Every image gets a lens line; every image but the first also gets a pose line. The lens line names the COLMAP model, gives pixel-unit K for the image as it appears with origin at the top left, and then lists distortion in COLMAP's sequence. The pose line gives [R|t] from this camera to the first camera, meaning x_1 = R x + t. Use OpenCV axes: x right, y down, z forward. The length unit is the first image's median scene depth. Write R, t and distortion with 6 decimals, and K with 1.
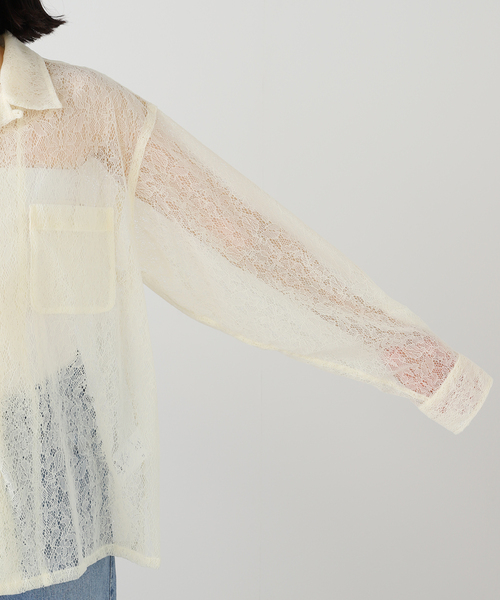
lens RADIAL K [[938.1, 0, 250.0], [0, 938.1, 300.0], [0, 0, 1]] dist [-0.007490, -0.177324]
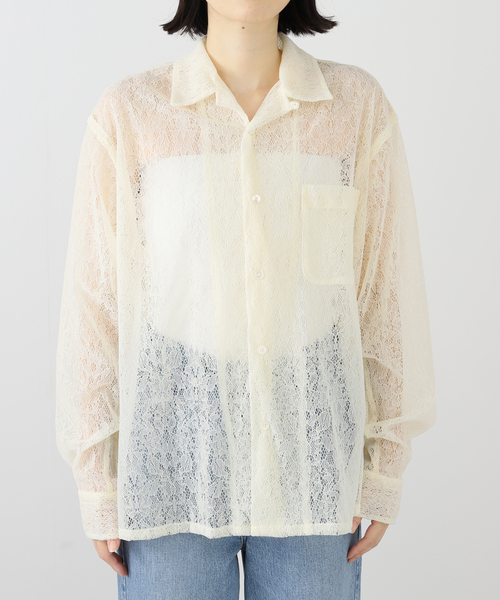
lens RADIAL K [[982.1, 0, 250.0], [0, 982.1, 300.0], [0, 0, 1]] dist [-0.003715, 0.009082]
pose [[0.956335, 0.045956, -0.288636, 0.050252], [-0.036800, 0.998635, 0.037069, -0.006198], [0.289946, -0.024829, 0.956721, -0.145094]]
